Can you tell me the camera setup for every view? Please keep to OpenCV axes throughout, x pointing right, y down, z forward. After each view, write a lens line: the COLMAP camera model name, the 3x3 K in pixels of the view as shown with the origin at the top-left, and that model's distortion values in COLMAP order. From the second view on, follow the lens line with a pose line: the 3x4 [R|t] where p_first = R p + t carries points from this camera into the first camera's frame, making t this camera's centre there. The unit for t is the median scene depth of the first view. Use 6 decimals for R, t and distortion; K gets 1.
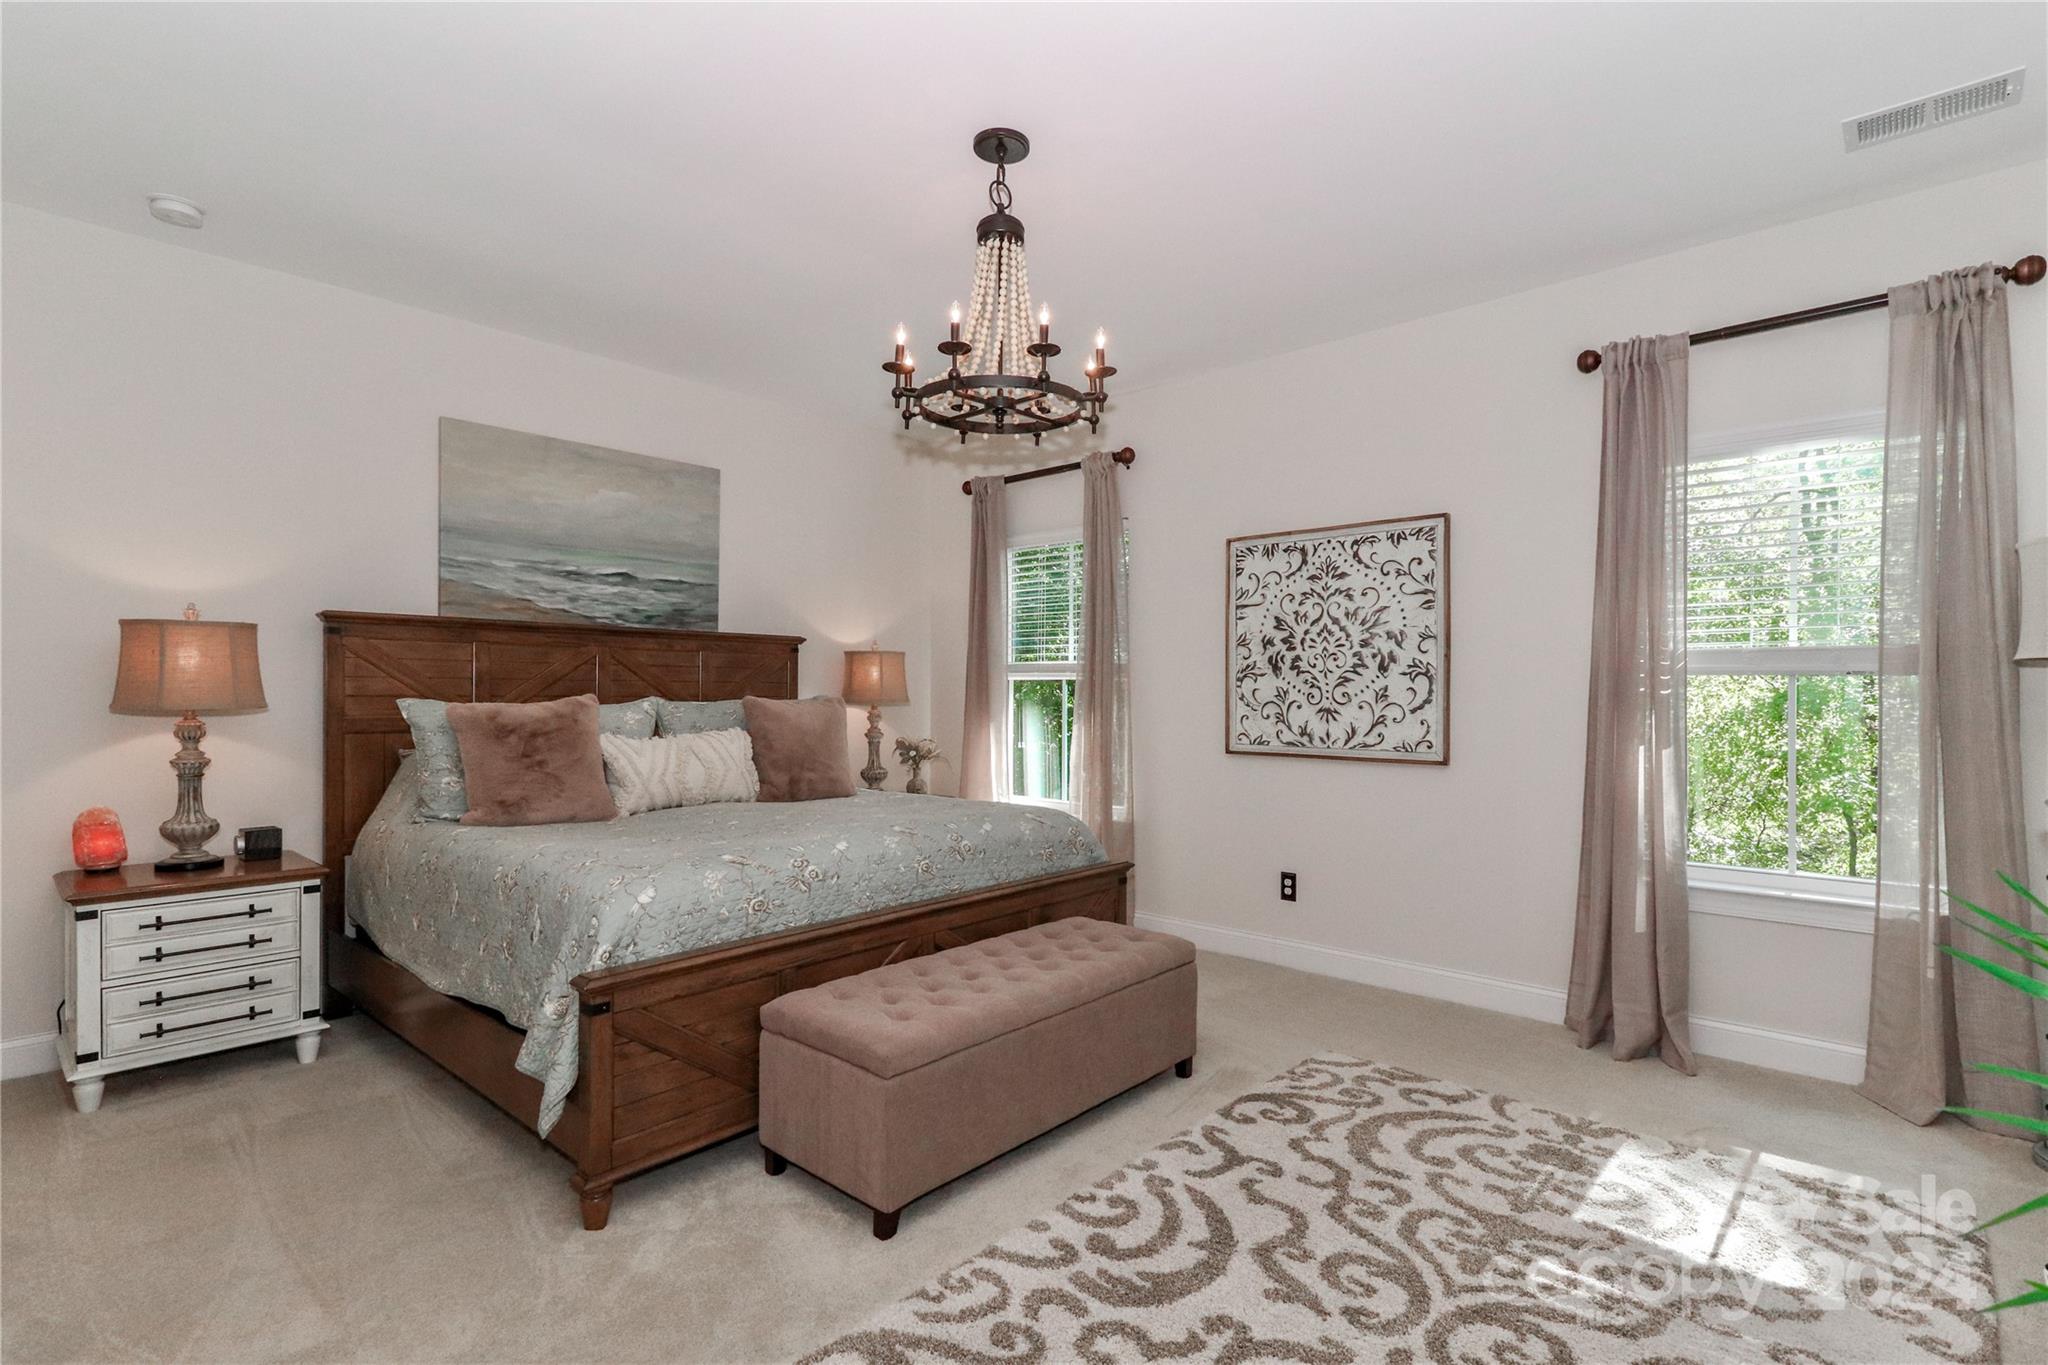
lens RADIAL K [[974.5, 0, 1032.1], [0, 974.5, 676.7], [0, 0, 1]] dist [0.002609, -0.005325]
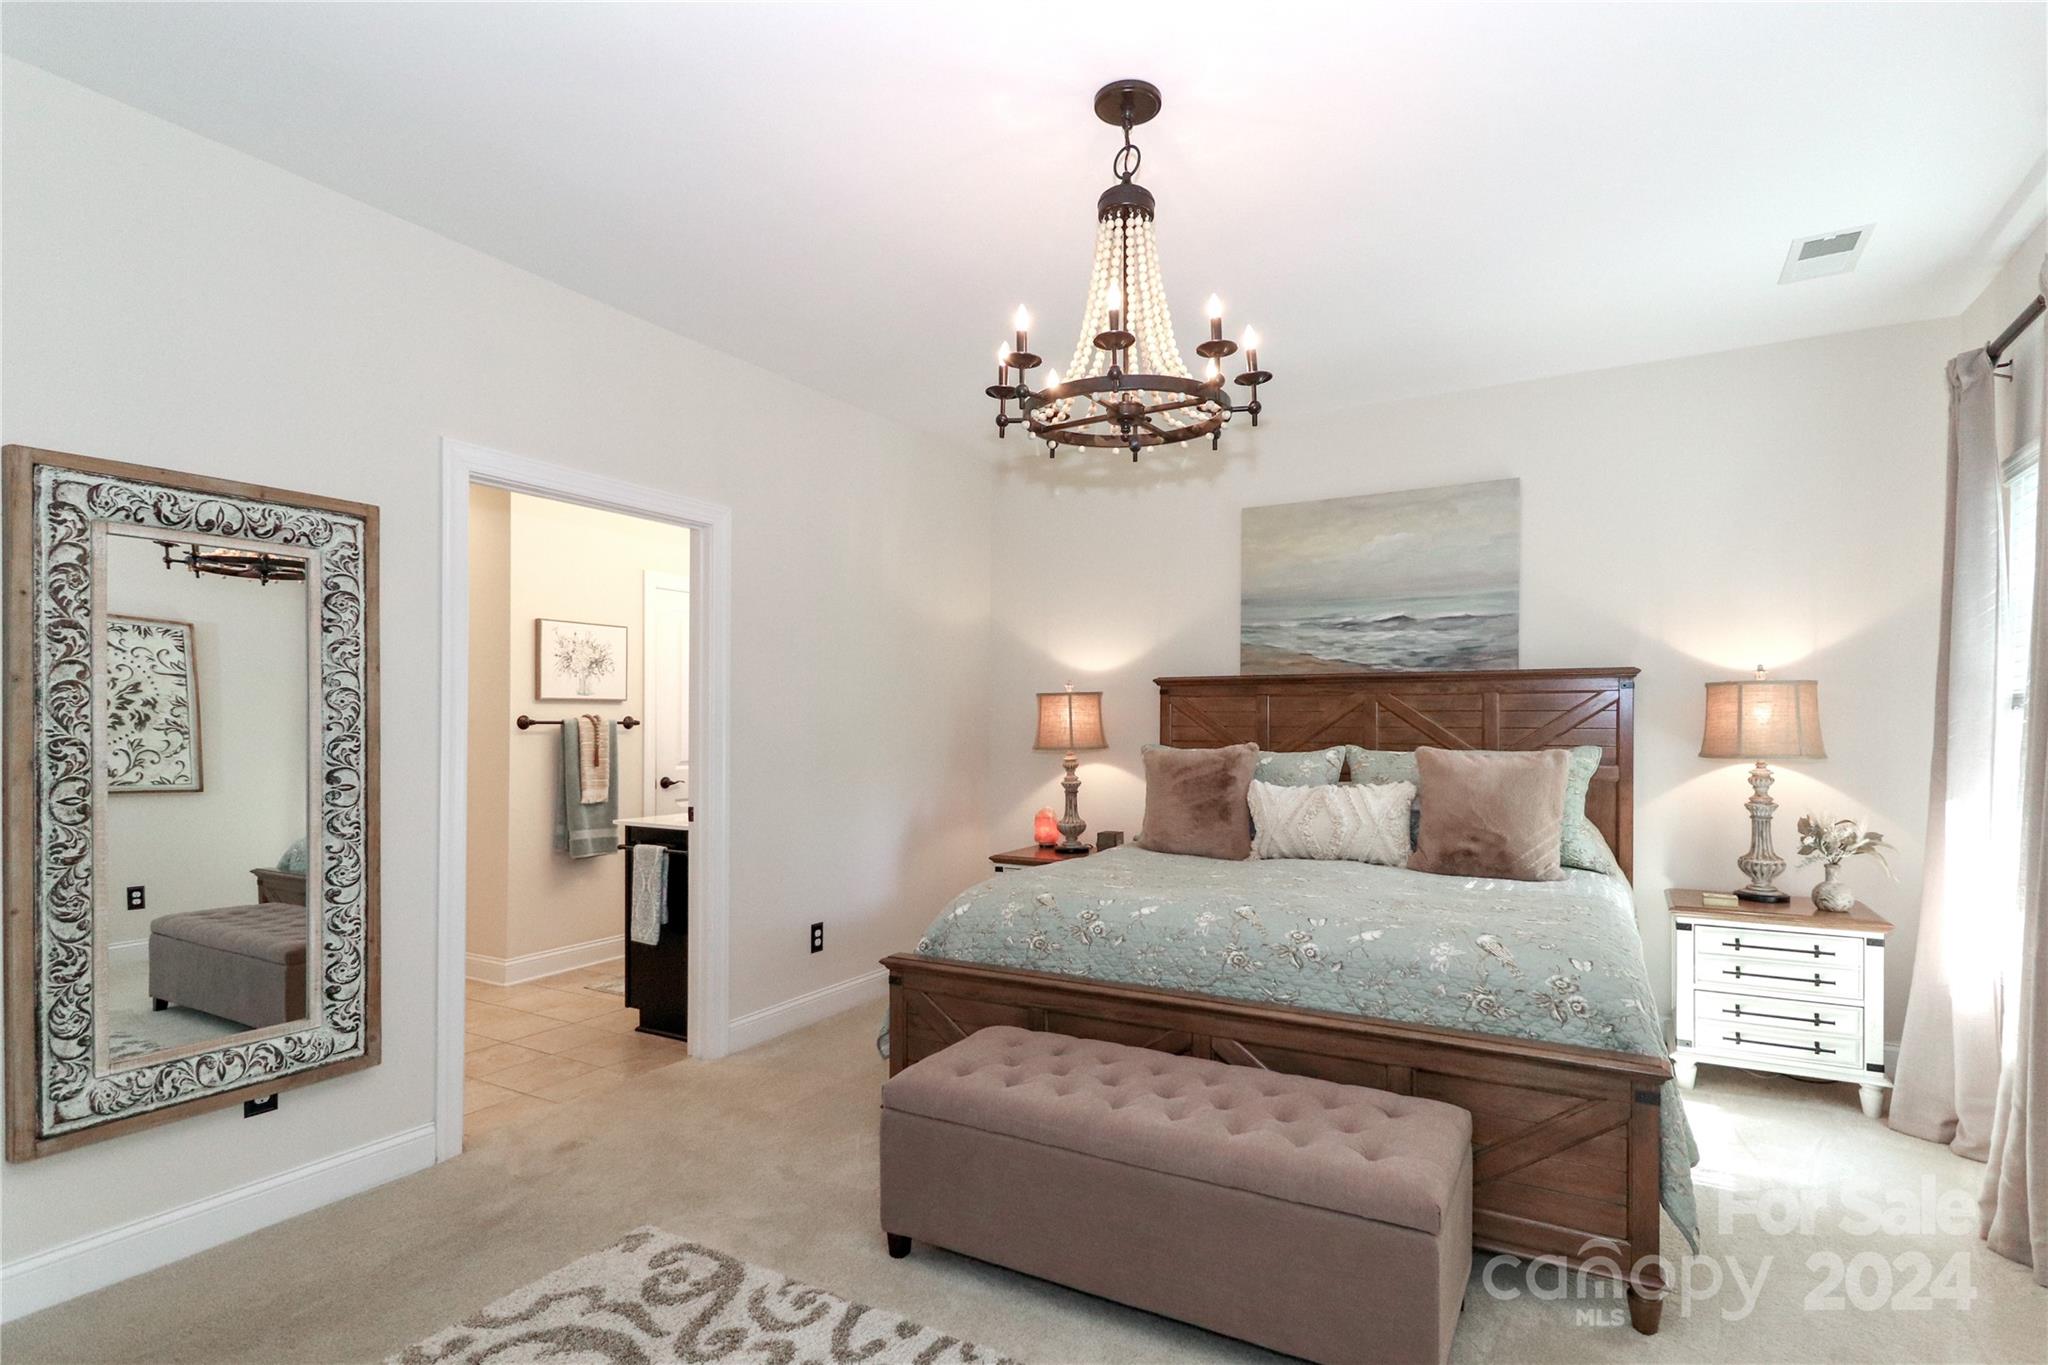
lens RADIAL K [[953.3, 0, 1027.3], [0, 953.3, 705.9], [0, 0, 1]] dist [-0.002205, -0.000384]
pose [[0.223081, -0.025966, -0.974454, 0.446876], [0.013346, 0.999633, -0.023582, -0.000254], [0.974709, -0.007744, 0.223345, 0.455497]]
